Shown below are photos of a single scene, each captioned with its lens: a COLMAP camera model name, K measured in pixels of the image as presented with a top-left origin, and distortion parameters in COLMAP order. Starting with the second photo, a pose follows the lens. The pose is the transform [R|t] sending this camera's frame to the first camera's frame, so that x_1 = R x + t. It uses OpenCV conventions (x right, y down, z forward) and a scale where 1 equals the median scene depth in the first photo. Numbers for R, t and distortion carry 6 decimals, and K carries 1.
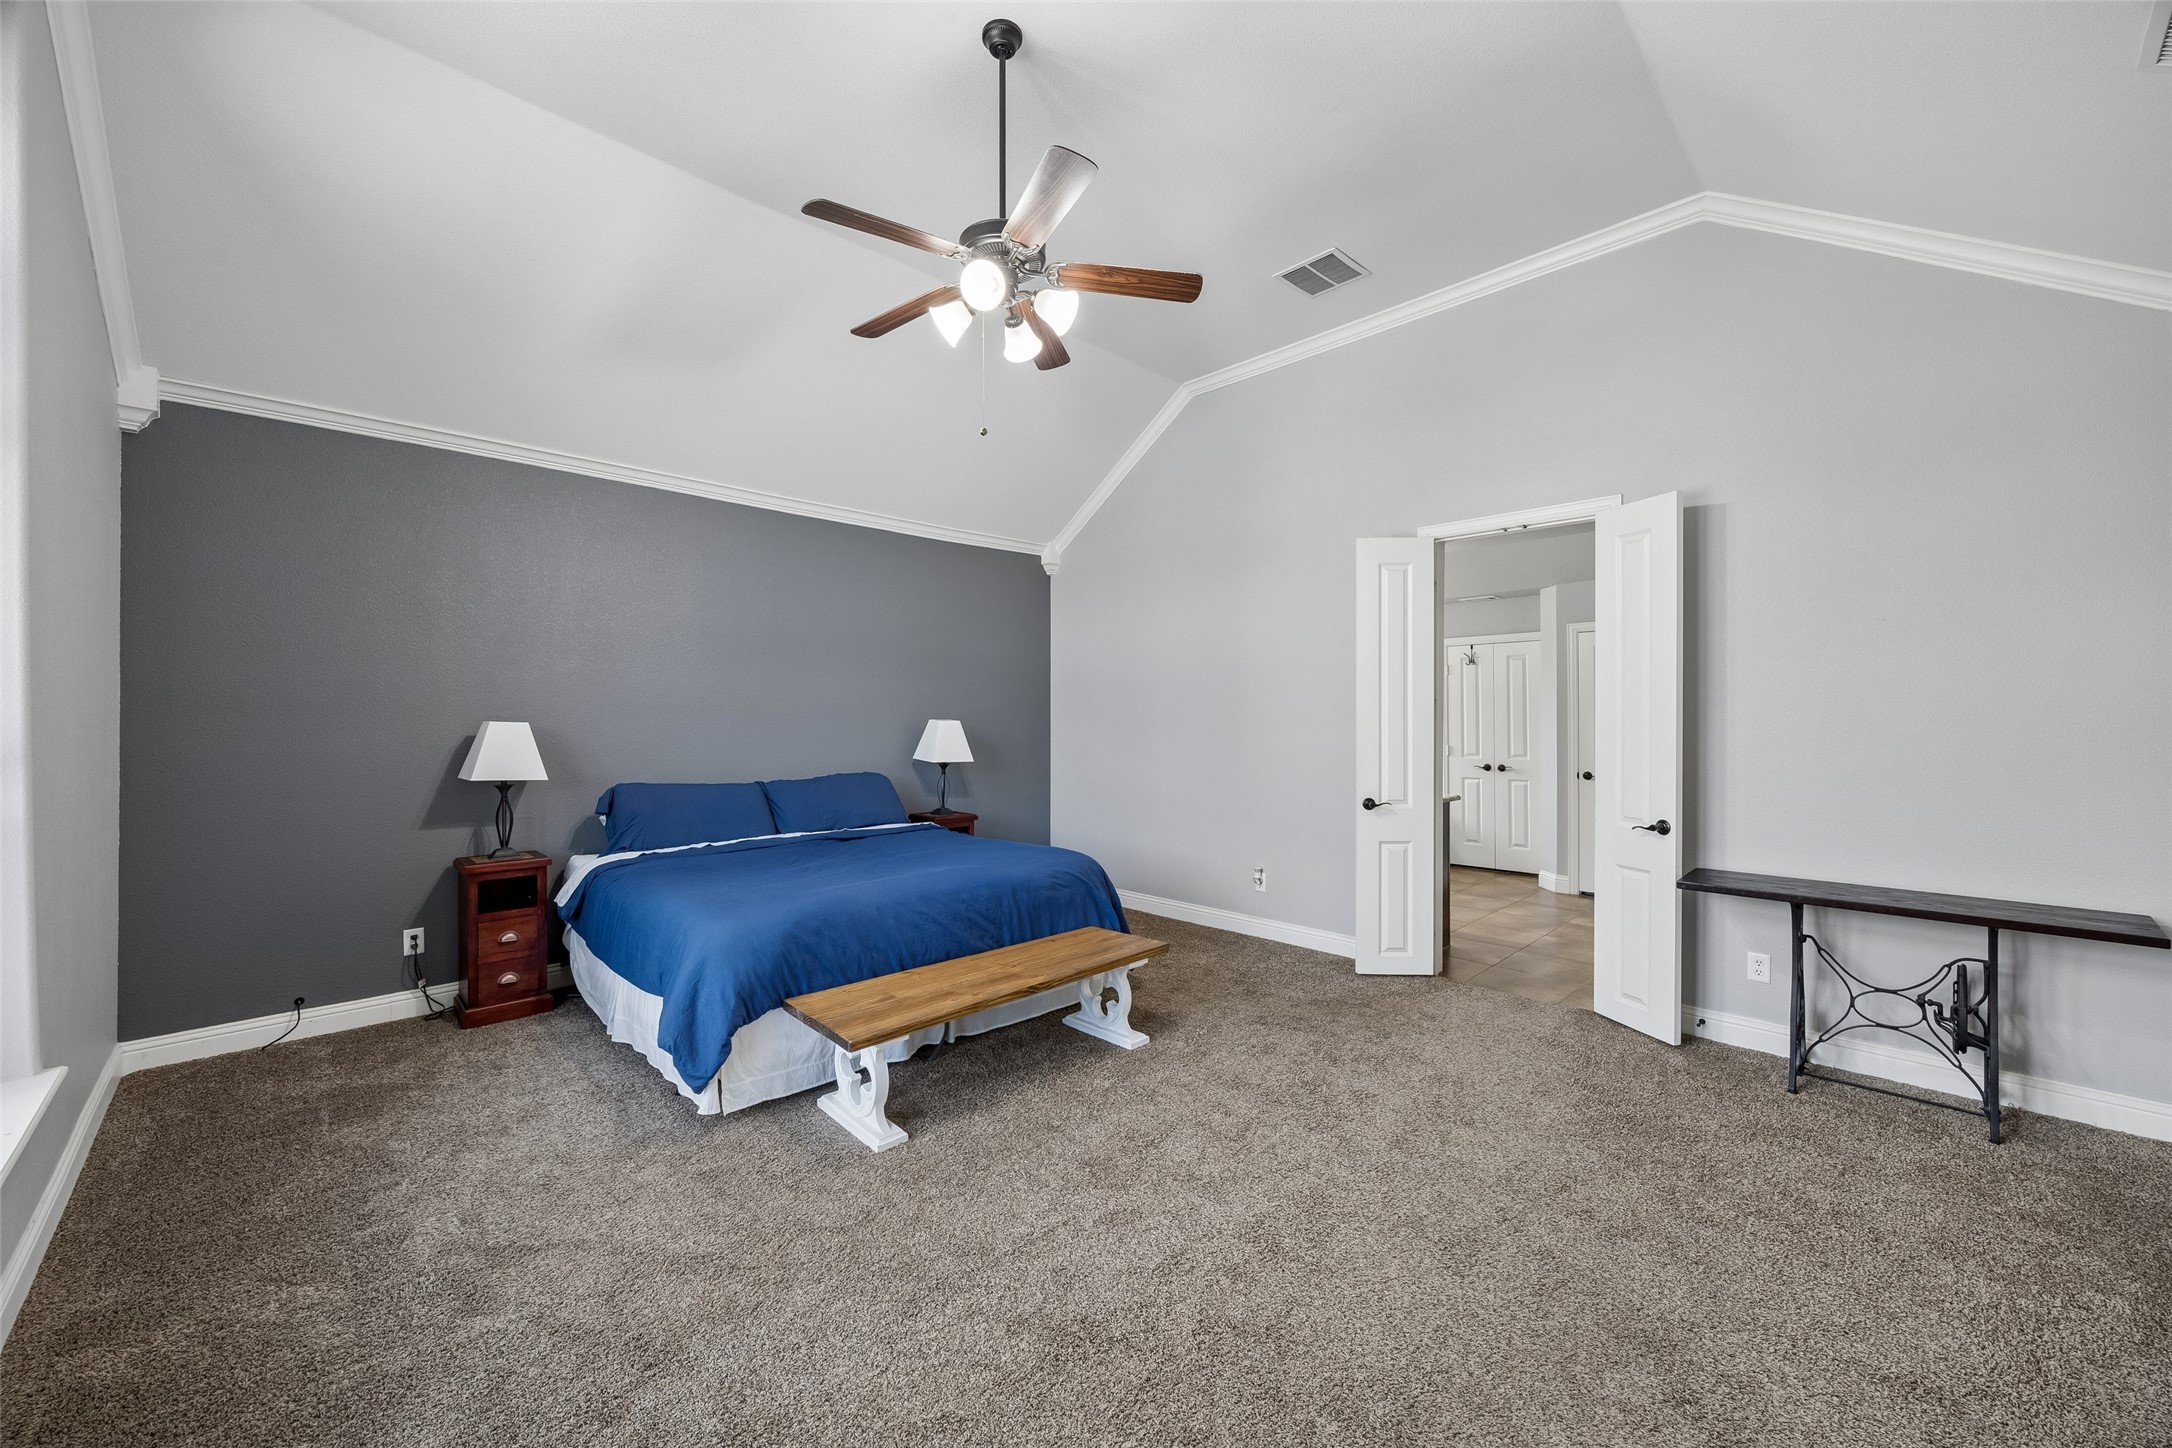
lens RADIAL K [[826.2, 0, 1077.6], [0, 826.2, 718.8], [0, 0, 1]] dist [-0.002025, -0.000742]
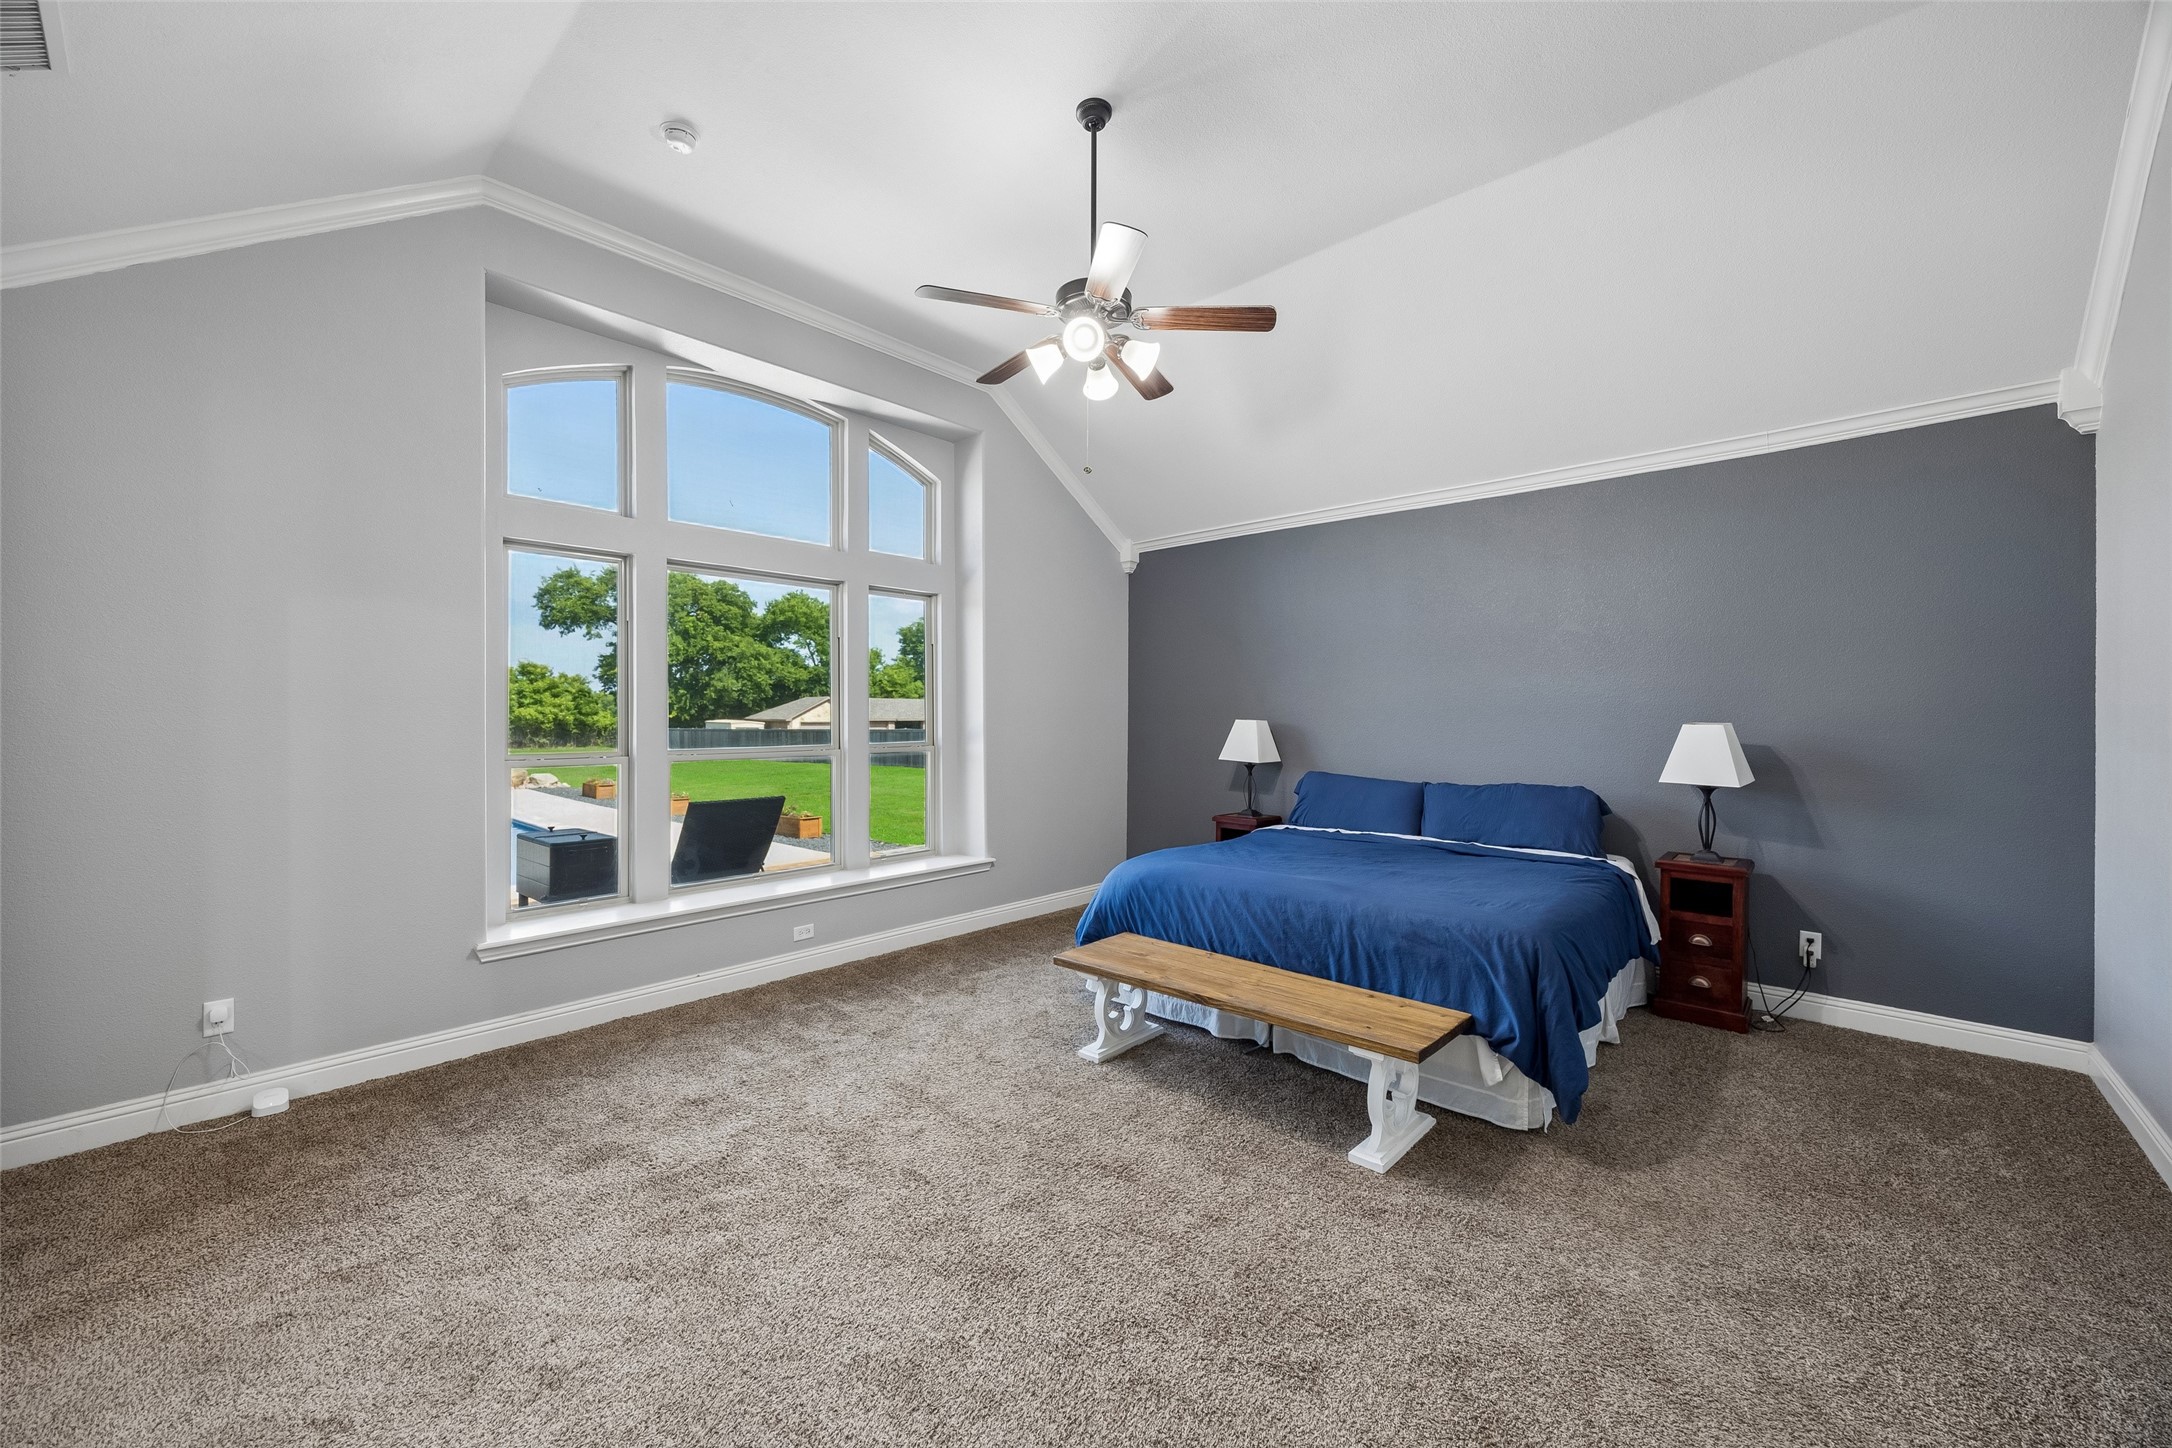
lens RADIAL K [[826.2, 0, 1077.6], [0, 826.2, 718.8], [0, 0, 1]] dist [-0.002025, -0.000742]
pose [[0.060891, 0.002120, -0.998142, 0.847509], [-0.008115, 0.999966, 0.001629, 0.002199], [0.998111, 0.008001, 0.060906, 0.754632]]
